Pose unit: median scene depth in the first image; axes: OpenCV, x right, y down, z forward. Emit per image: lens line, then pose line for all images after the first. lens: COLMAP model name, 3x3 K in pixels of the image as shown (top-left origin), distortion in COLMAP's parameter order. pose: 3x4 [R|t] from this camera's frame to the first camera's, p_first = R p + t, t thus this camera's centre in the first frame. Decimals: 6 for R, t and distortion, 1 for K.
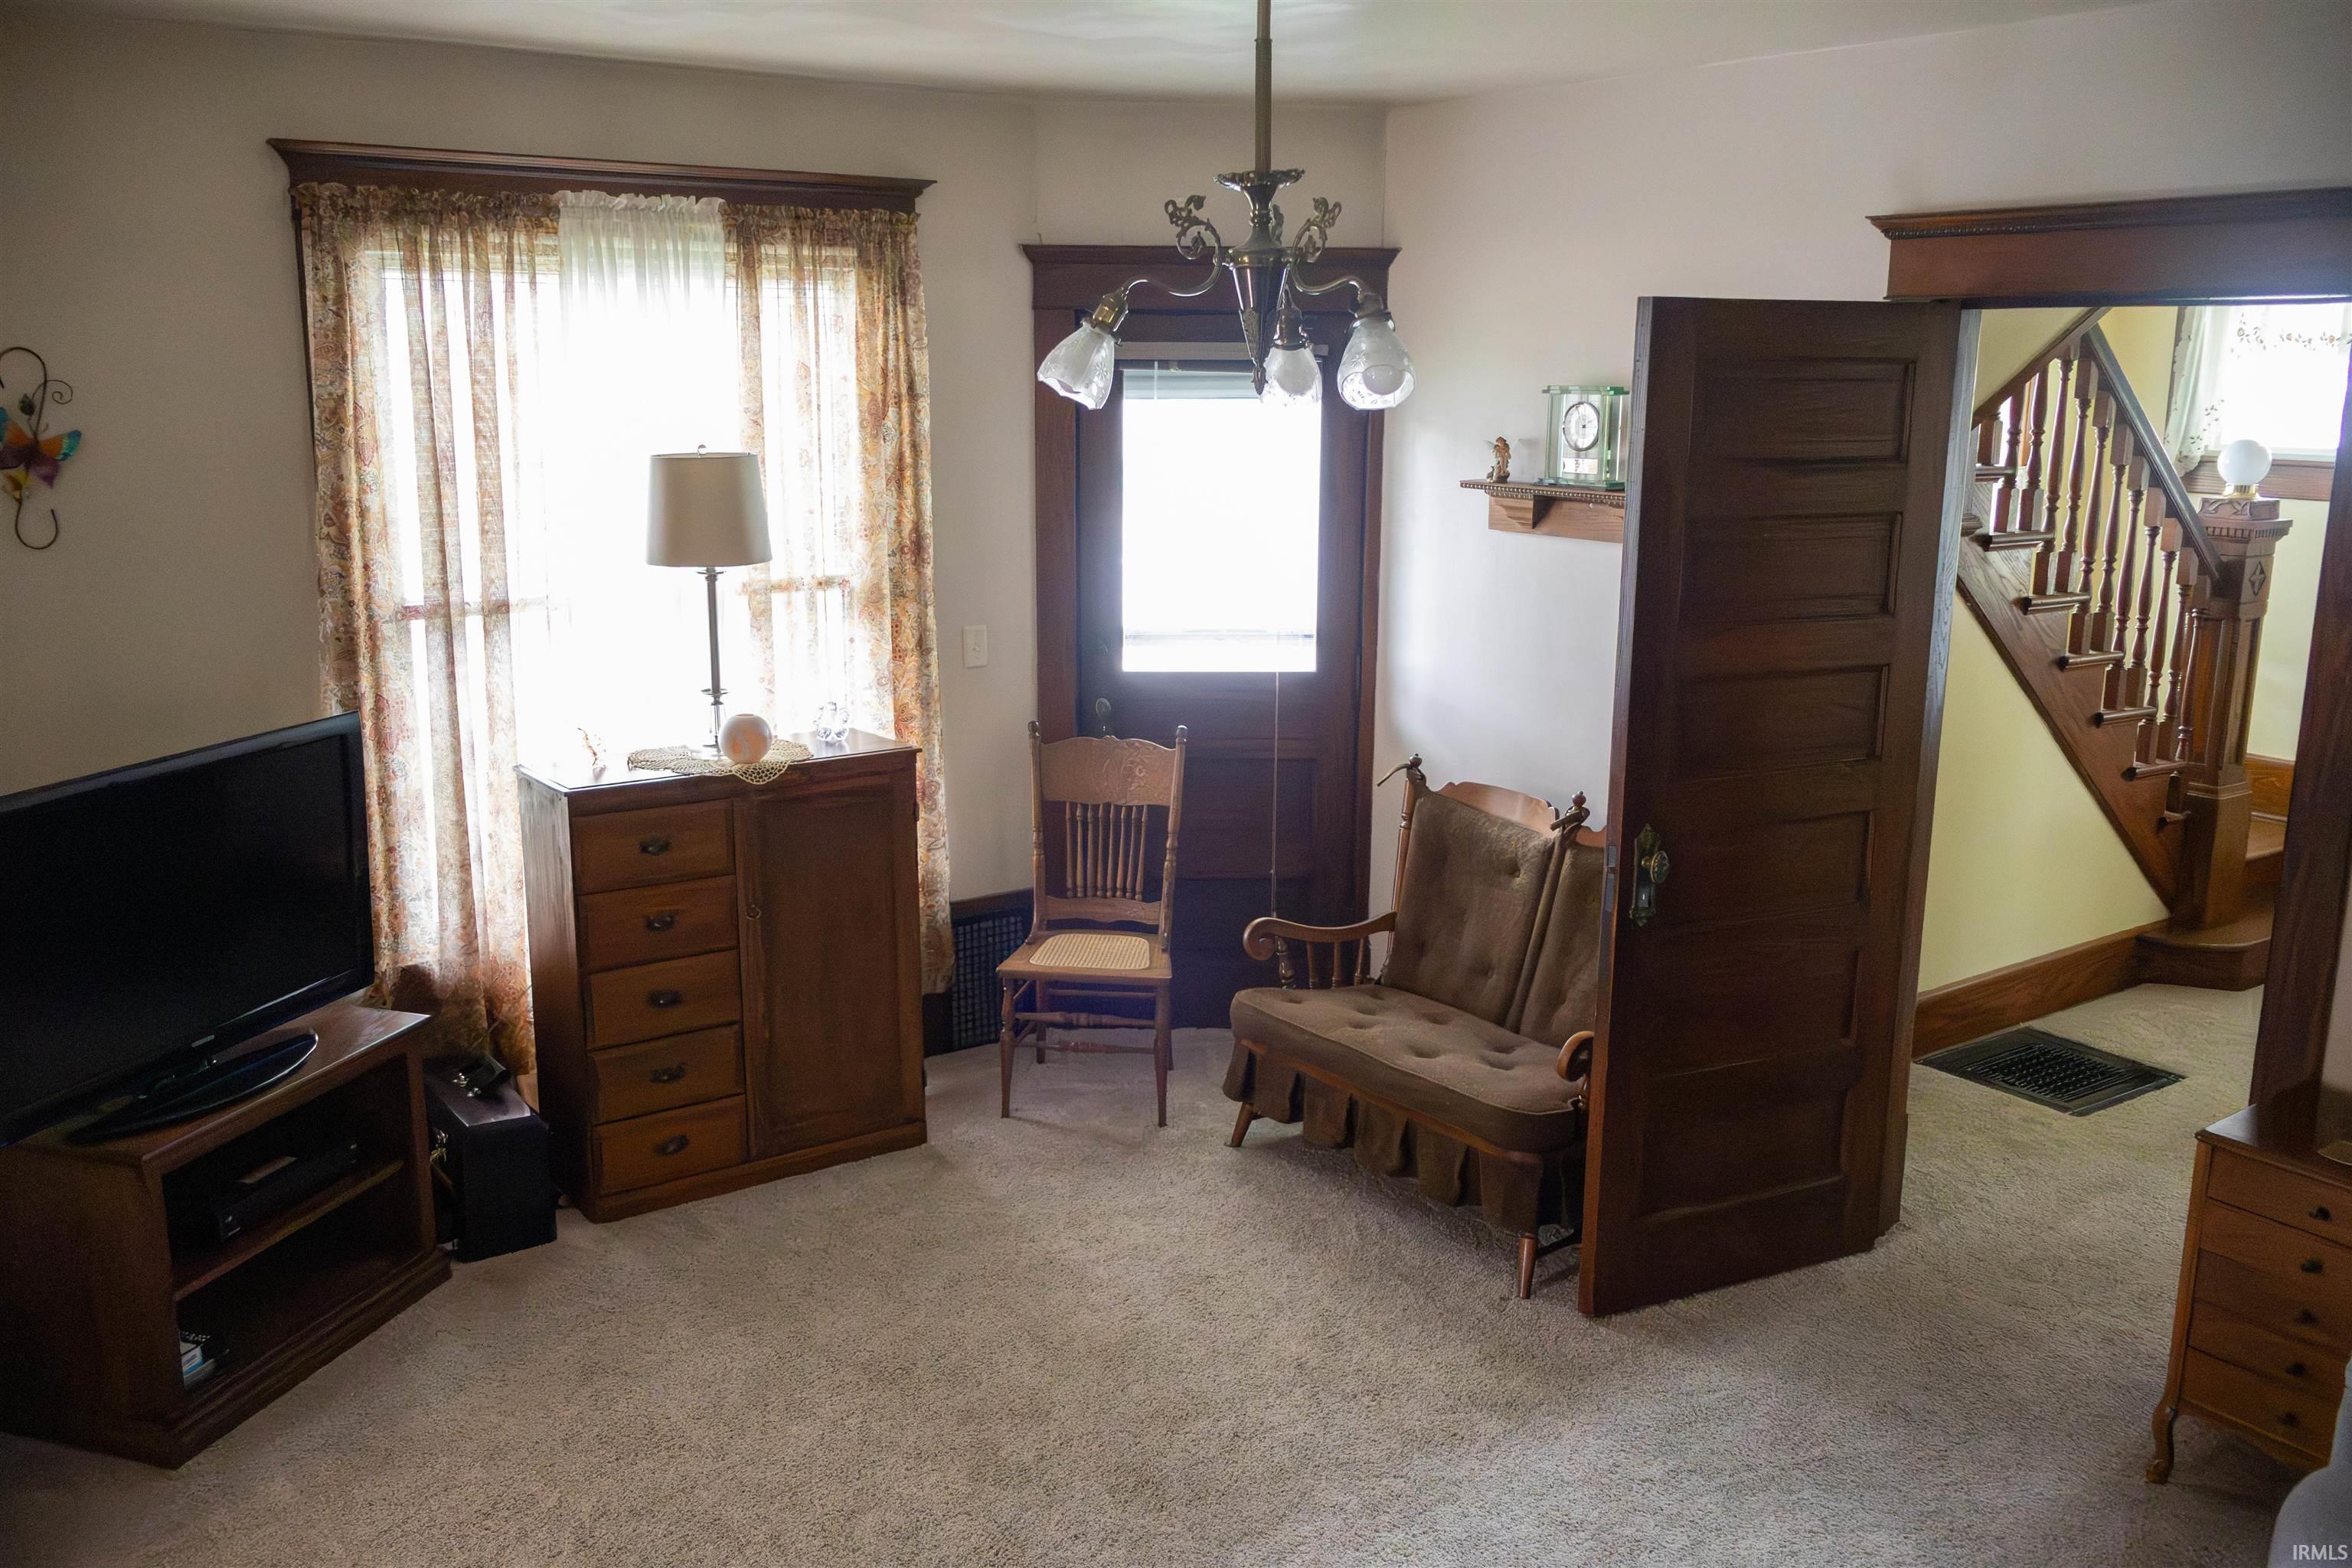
lens RADIAL K [[1970.6, 0, 1142.0], [0, 1970.6, 773.9], [0, 0, 1]] dist [0.000976, -0.009305]
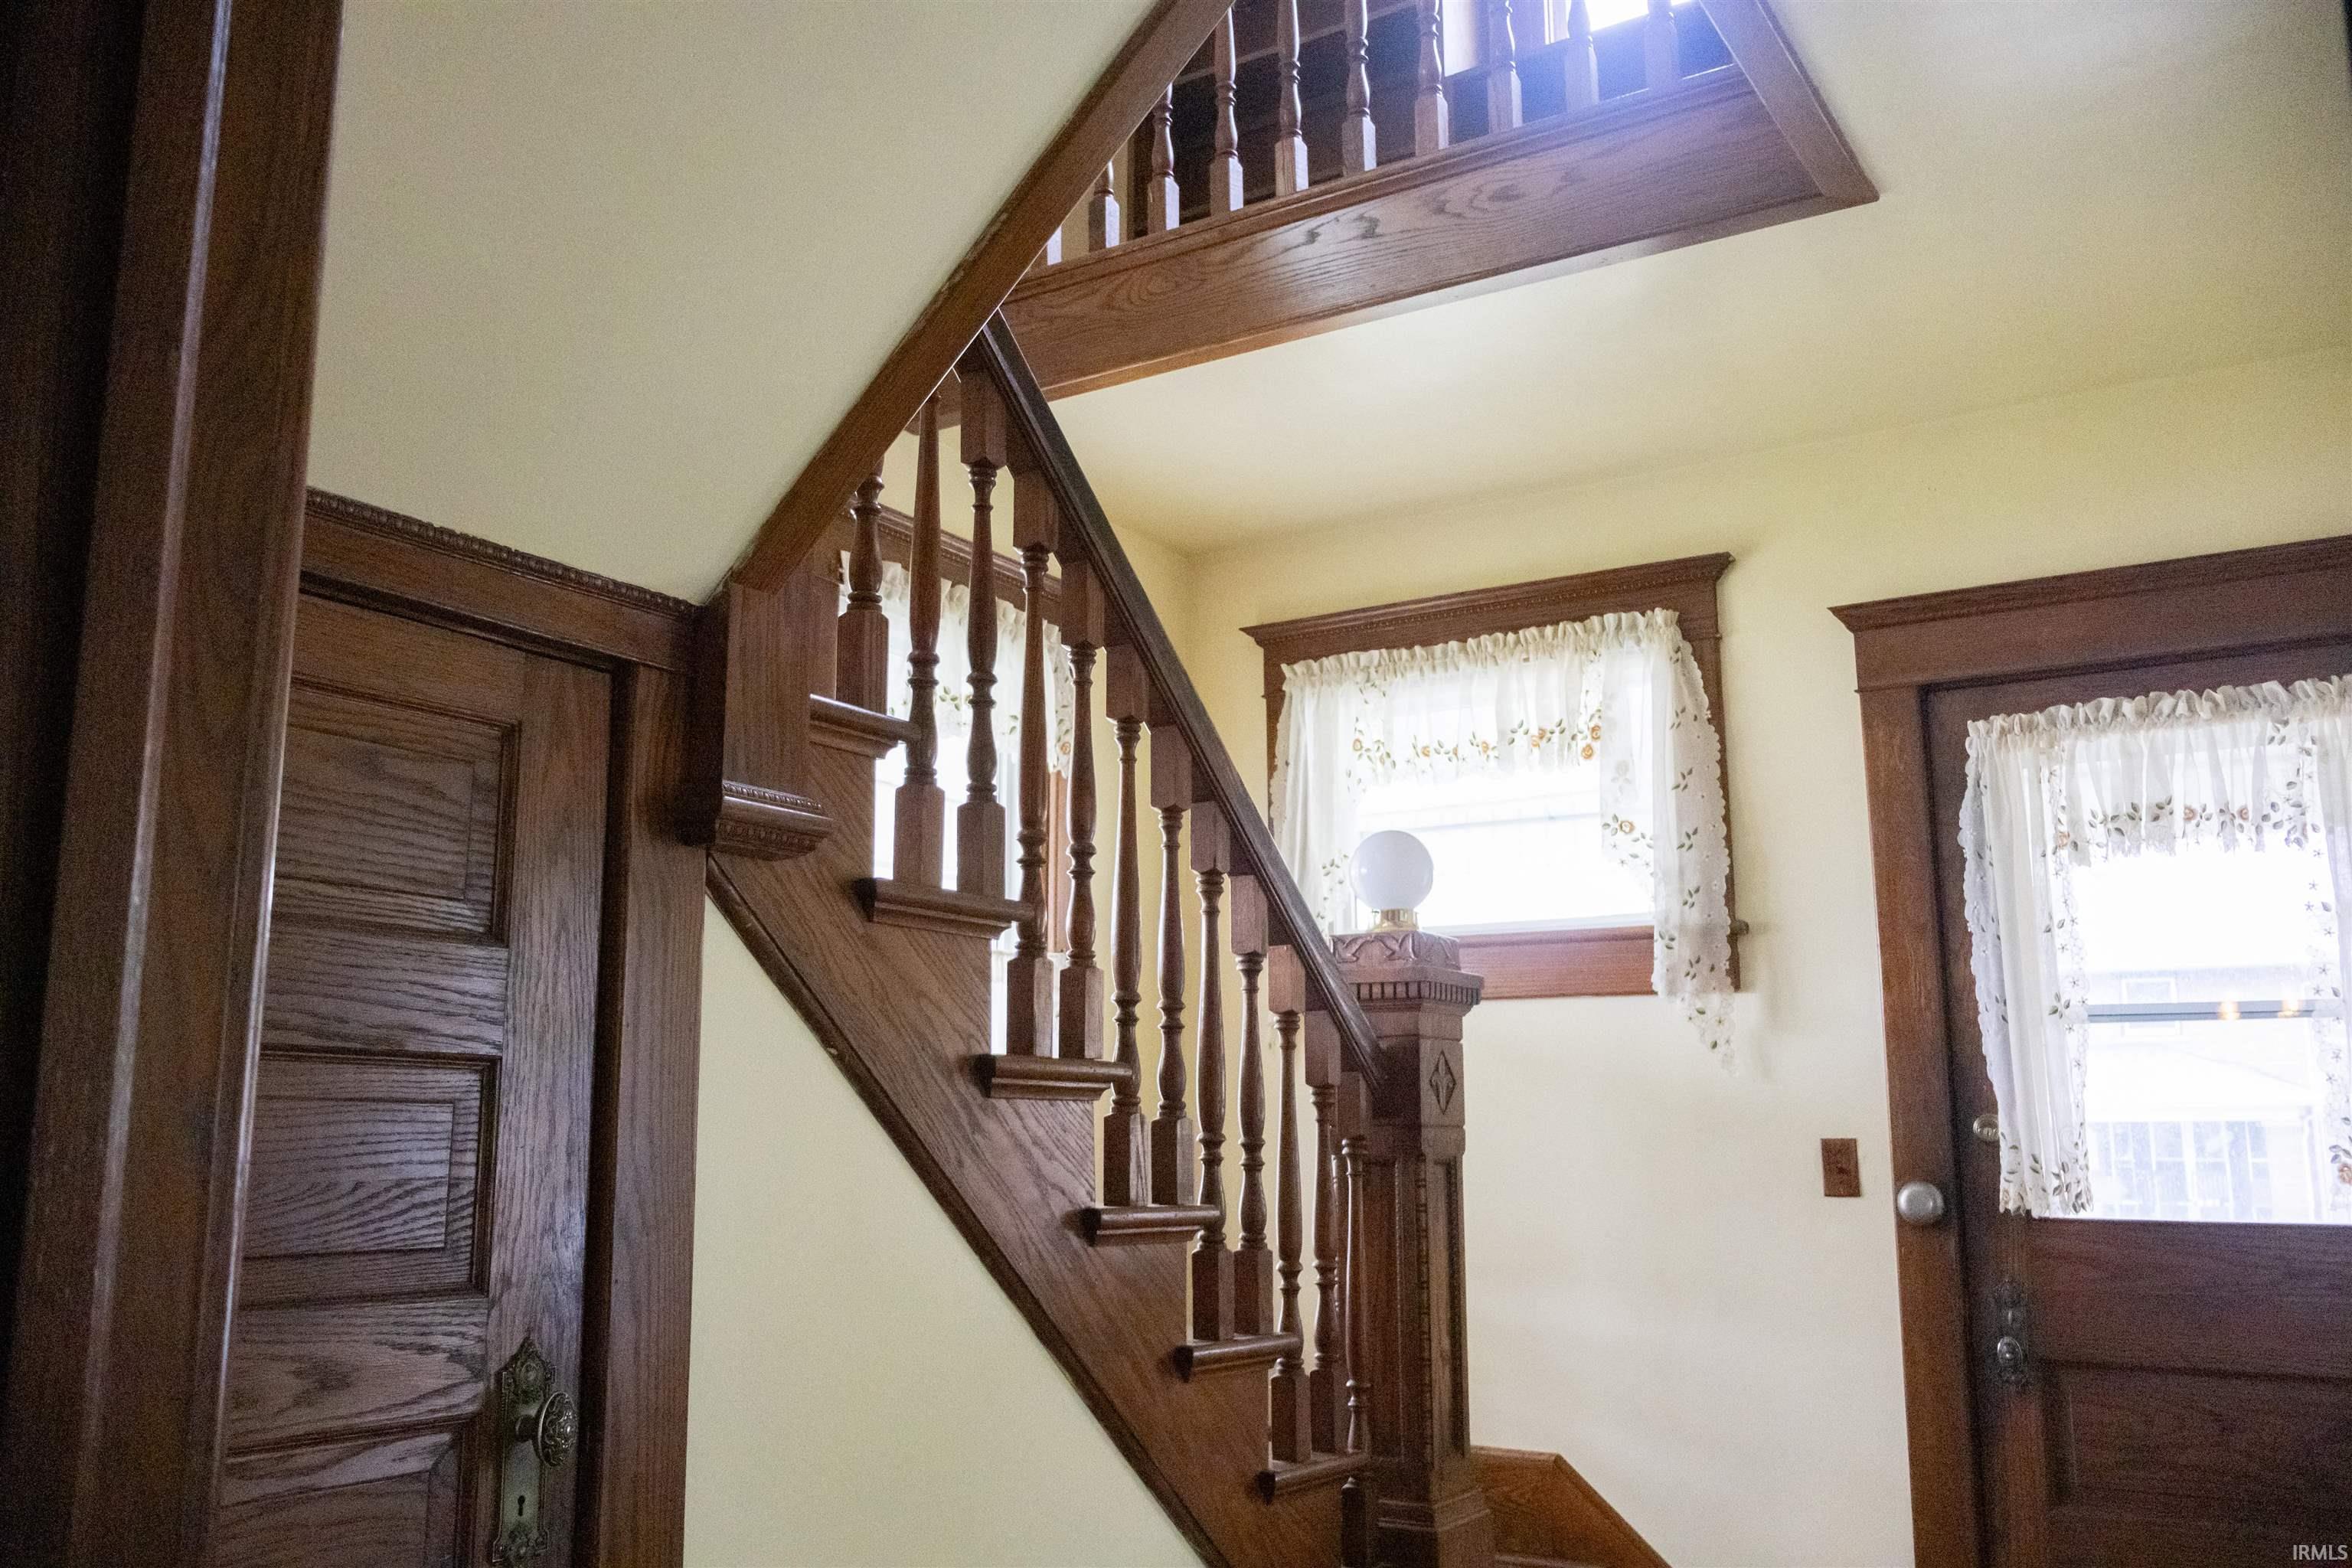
lens RADIAL K [[1970.6, 0, 1142.0], [0, 1970.6, 773.9], [0, 0, 1]] dist [0.000976, -0.009305]
pose [[0.924607, 0.063165, 0.375648, 0.290787], [0.083956, 0.928113, -0.362709, 0.009866], [-0.371554, 0.366901, 0.852837, 0.554466]]
